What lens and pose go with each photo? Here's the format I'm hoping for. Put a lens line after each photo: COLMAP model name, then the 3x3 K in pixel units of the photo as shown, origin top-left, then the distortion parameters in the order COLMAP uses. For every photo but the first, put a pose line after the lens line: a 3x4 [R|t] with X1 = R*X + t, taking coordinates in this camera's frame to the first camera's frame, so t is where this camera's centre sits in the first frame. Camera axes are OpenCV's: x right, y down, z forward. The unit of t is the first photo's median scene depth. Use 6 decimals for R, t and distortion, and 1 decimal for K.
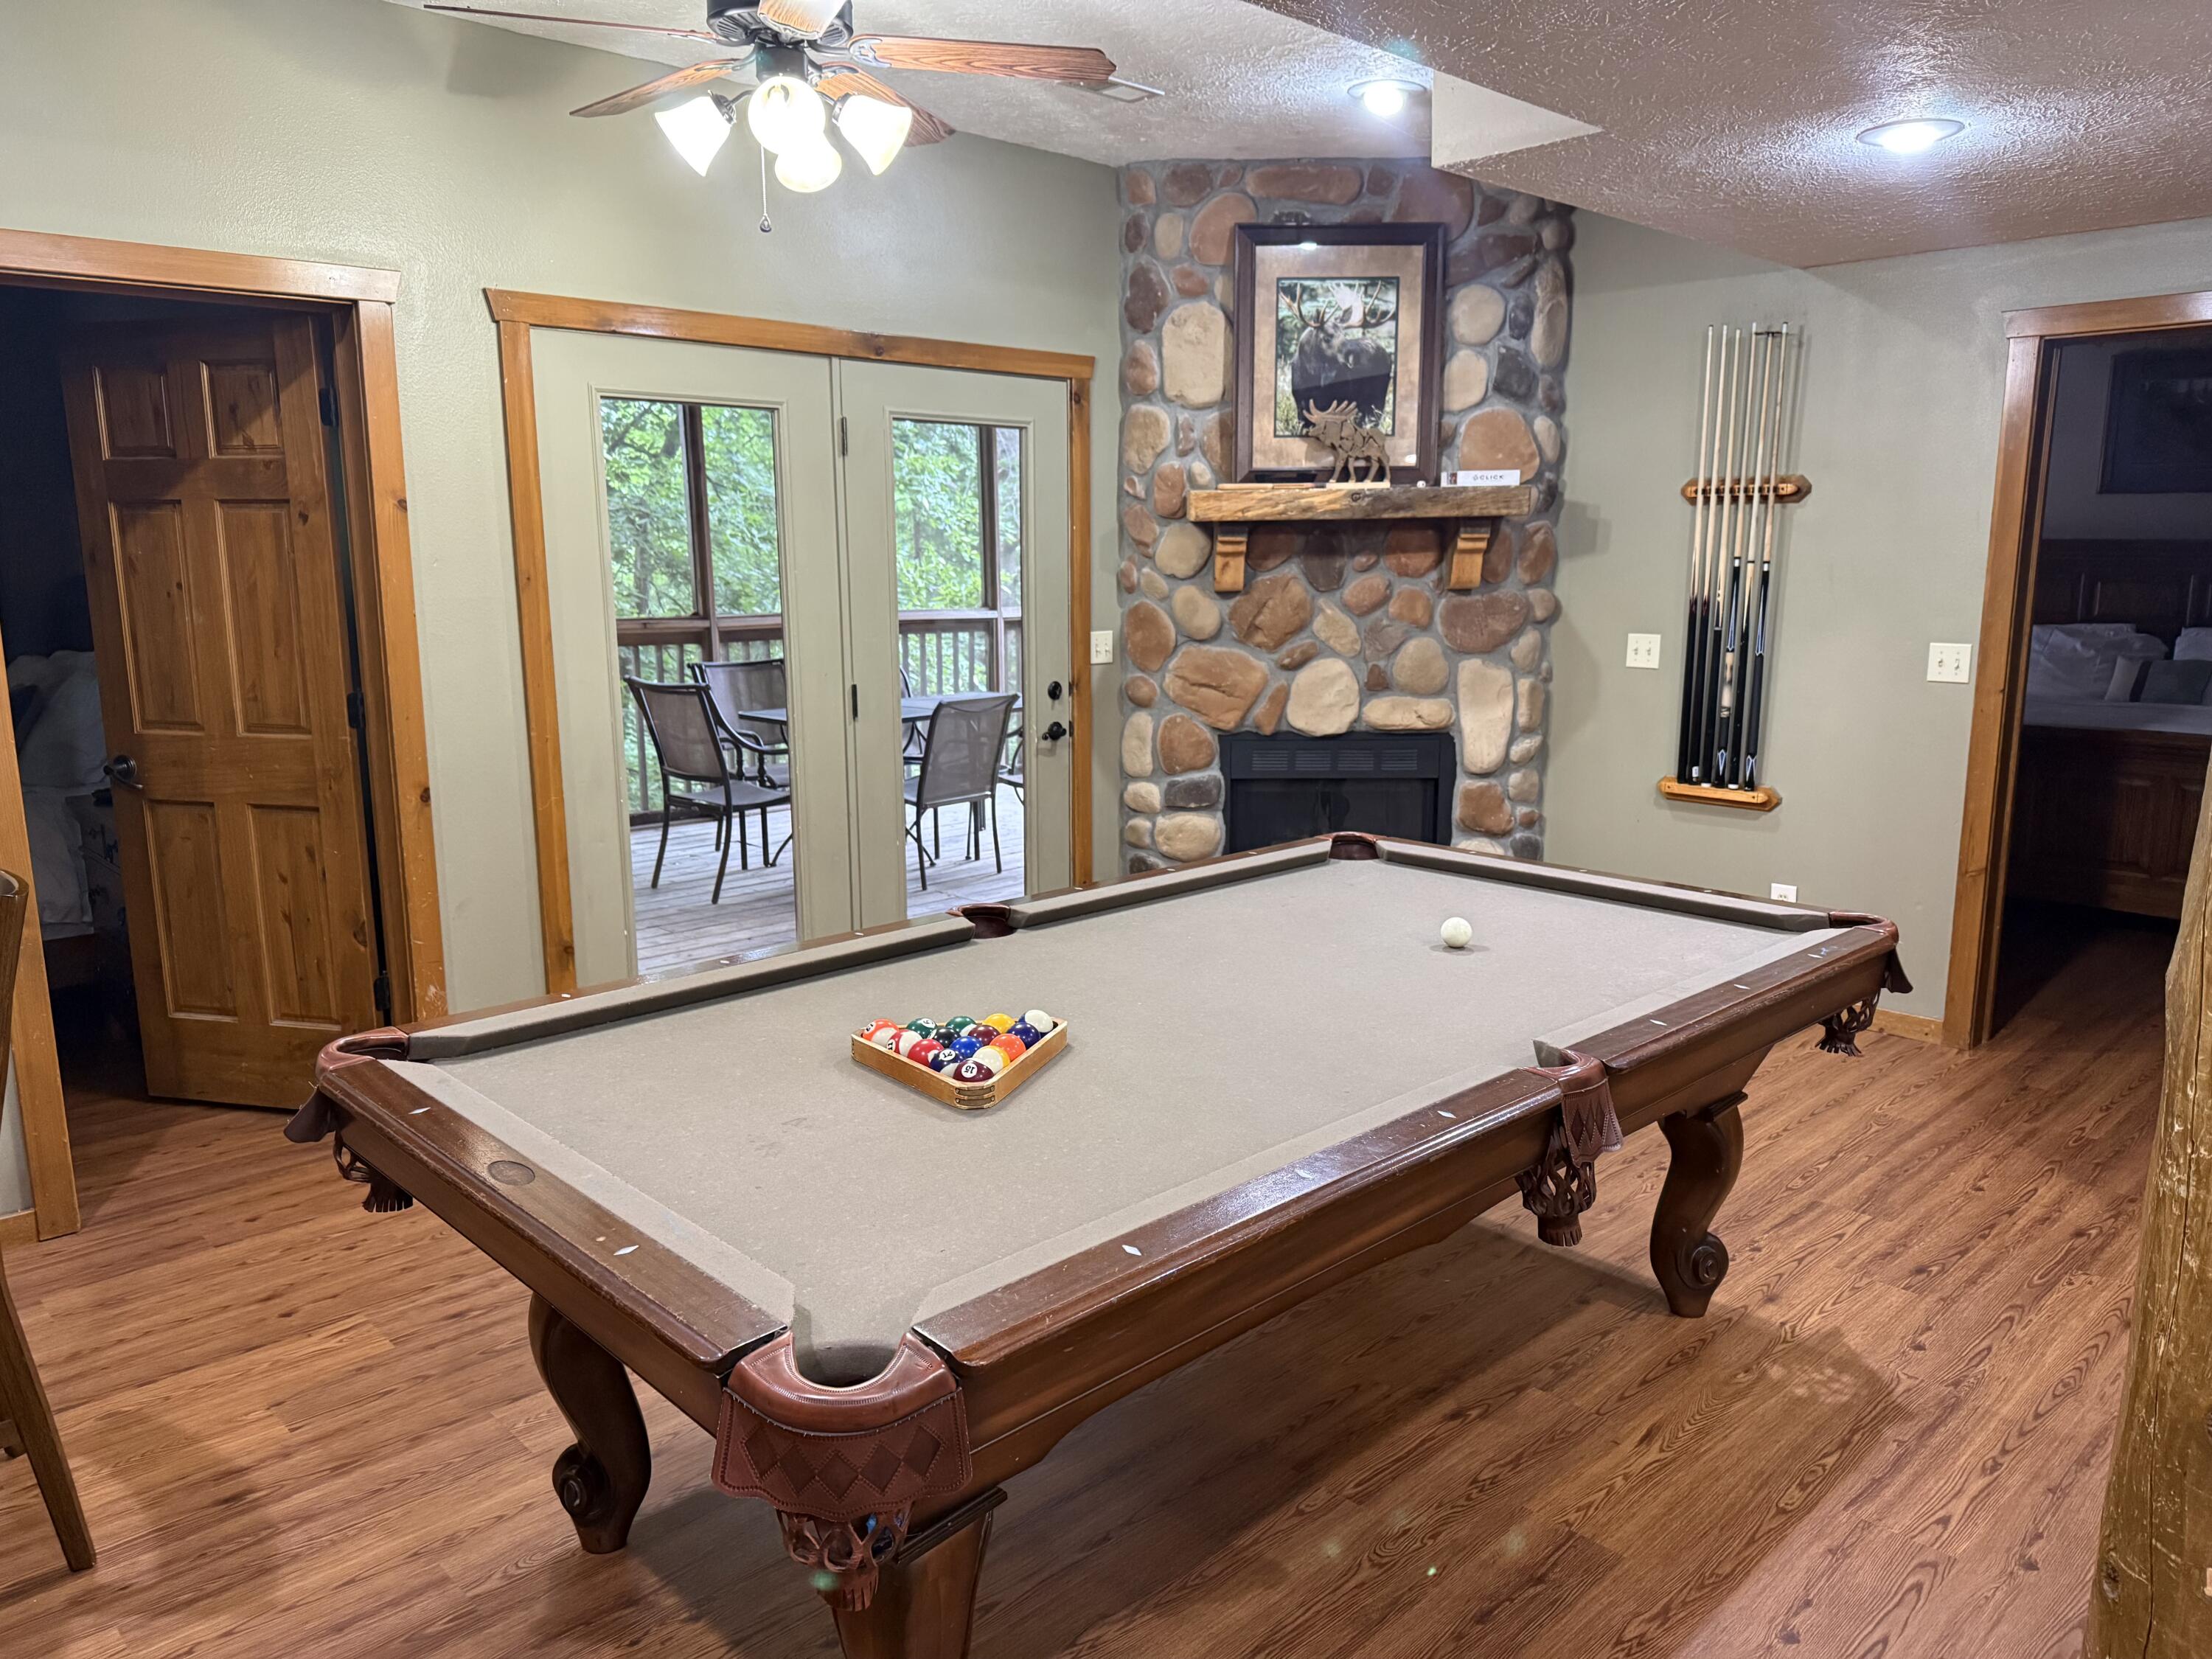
lens RADIAL K [[1562.0, 0, 1106.2], [0, 1562.0, 827.1], [0, 0, 1]] dist [0.007013, 0.002821]
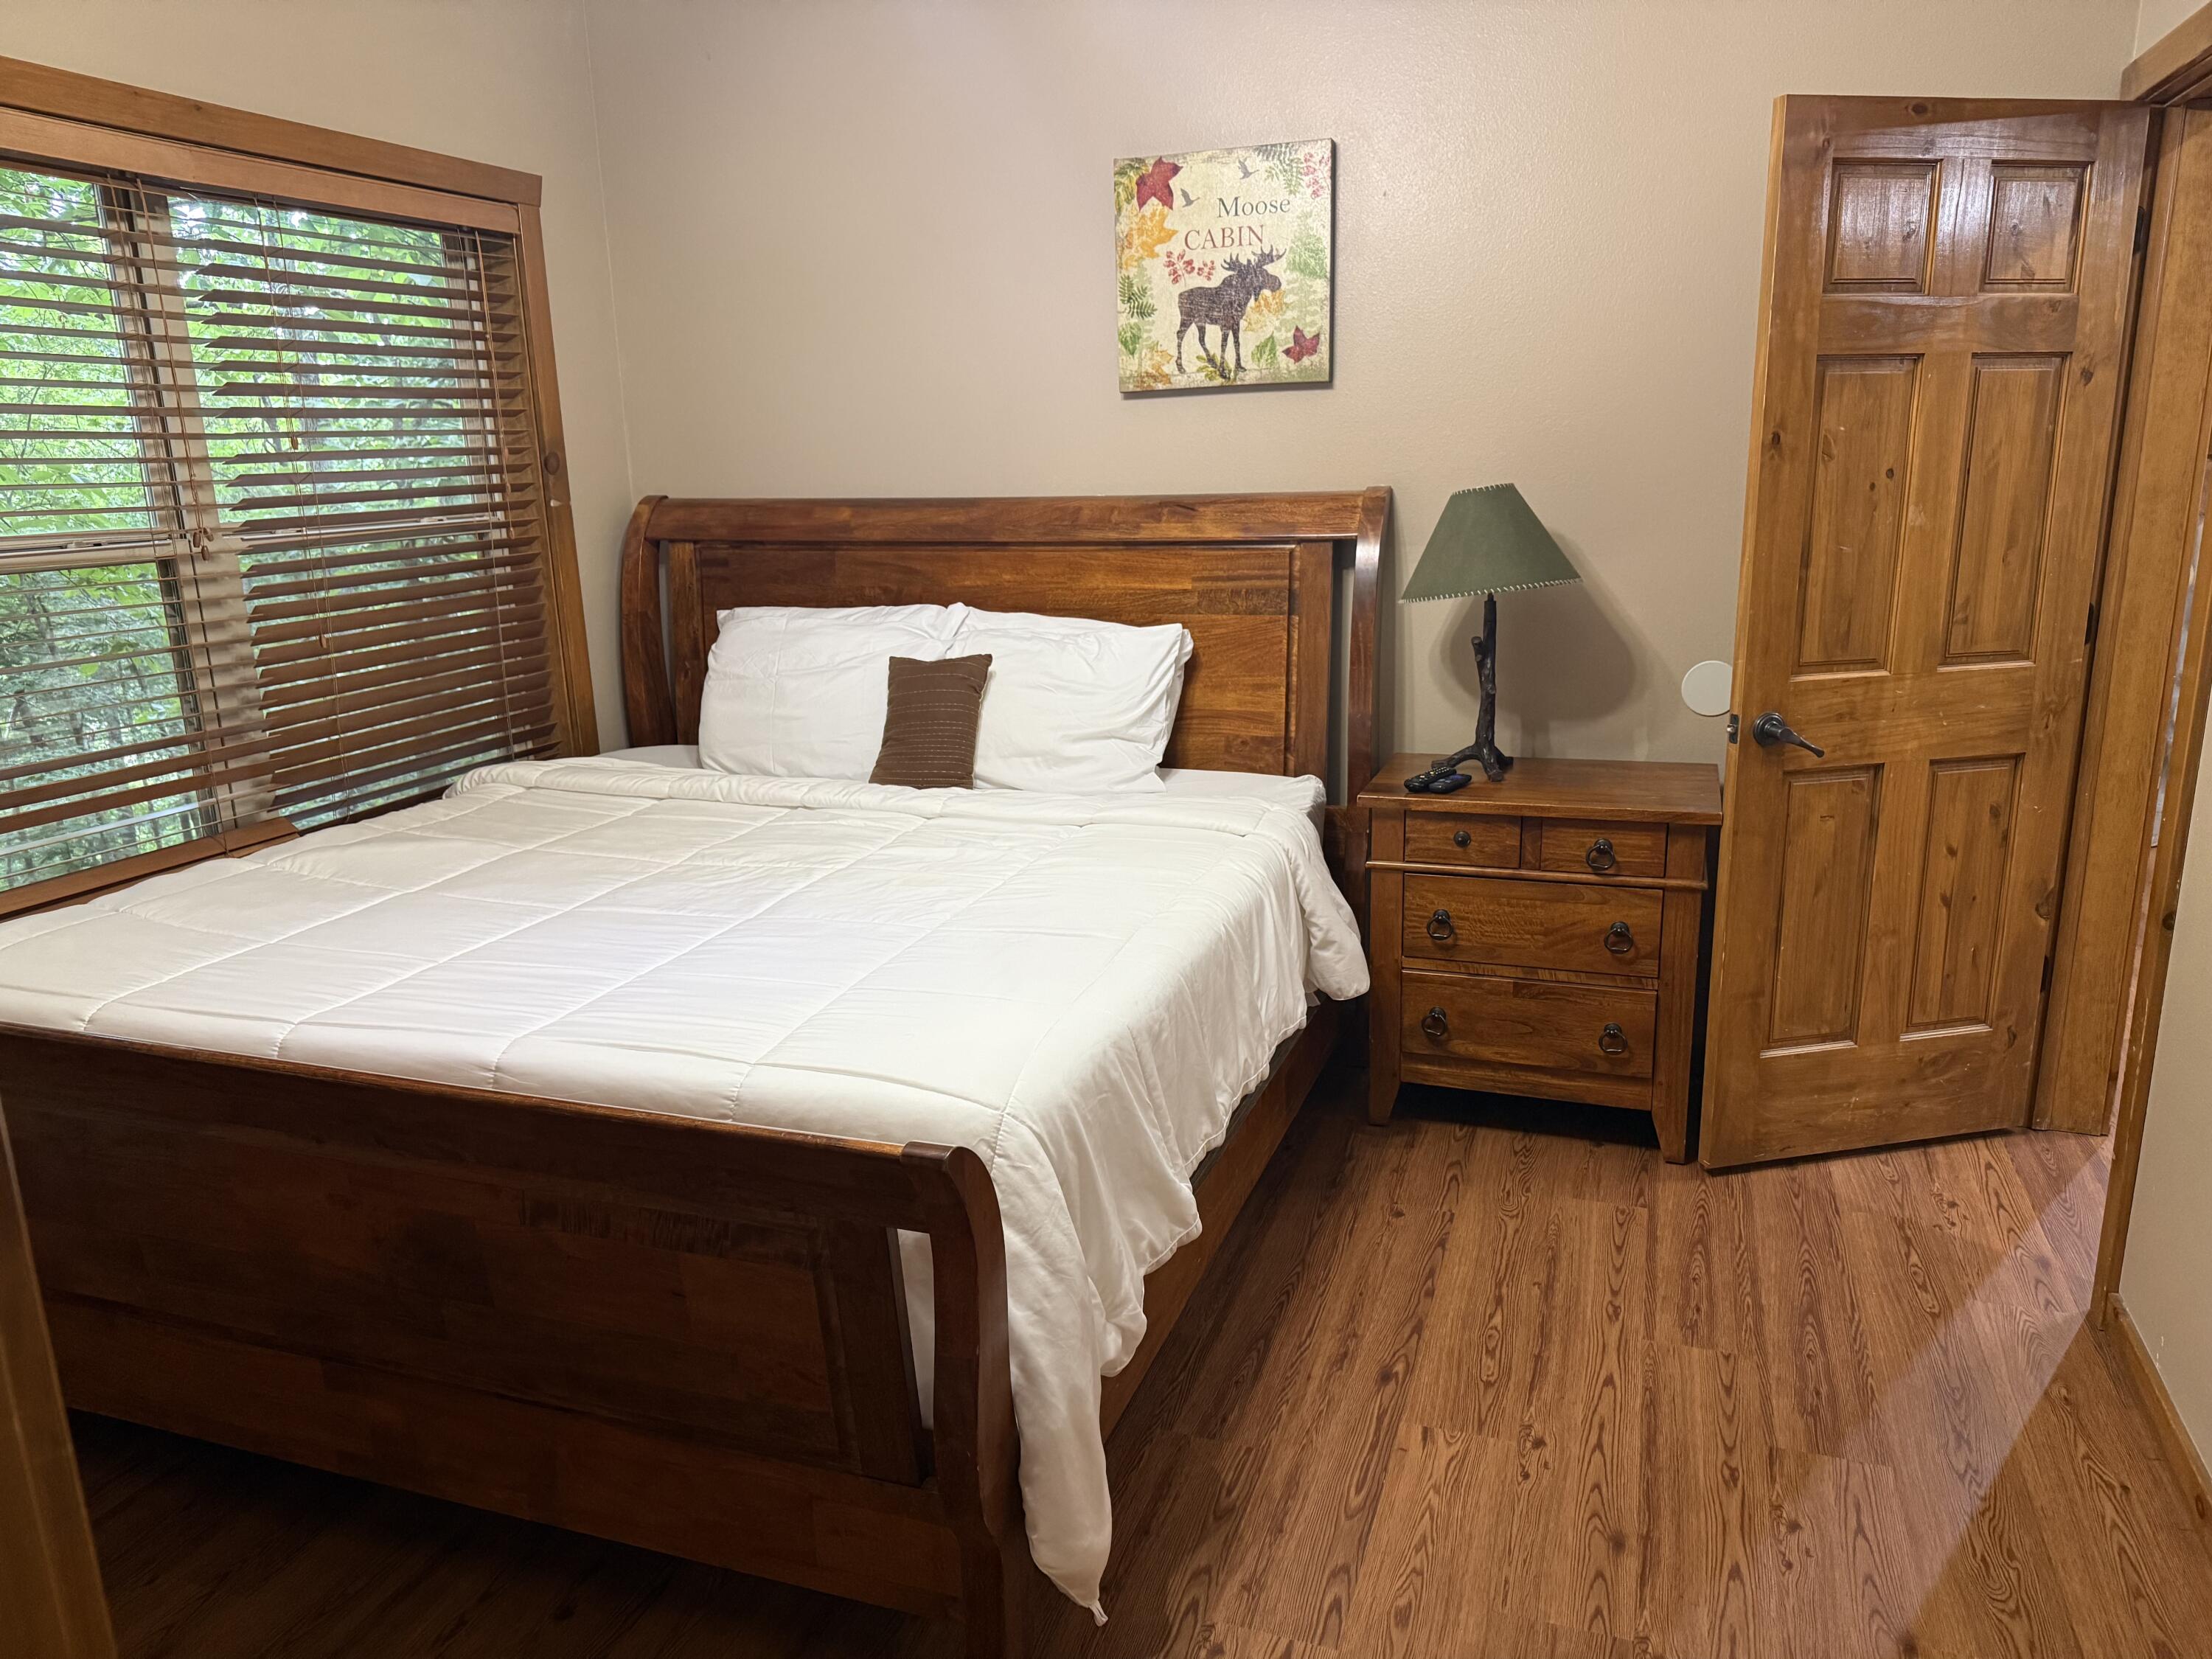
lens RADIAL K [[1562.0, 0, 1105.7], [0, 1562.0, 833.7], [0, 0, 1]] dist [0.007013, 0.002821]
pose [[0.893522, -0.125234, 0.431203, -1.250699], [0.097675, 0.991533, 0.085570, -0.084543], [-0.438268, -0.034341, 0.898188, 0.491779]]
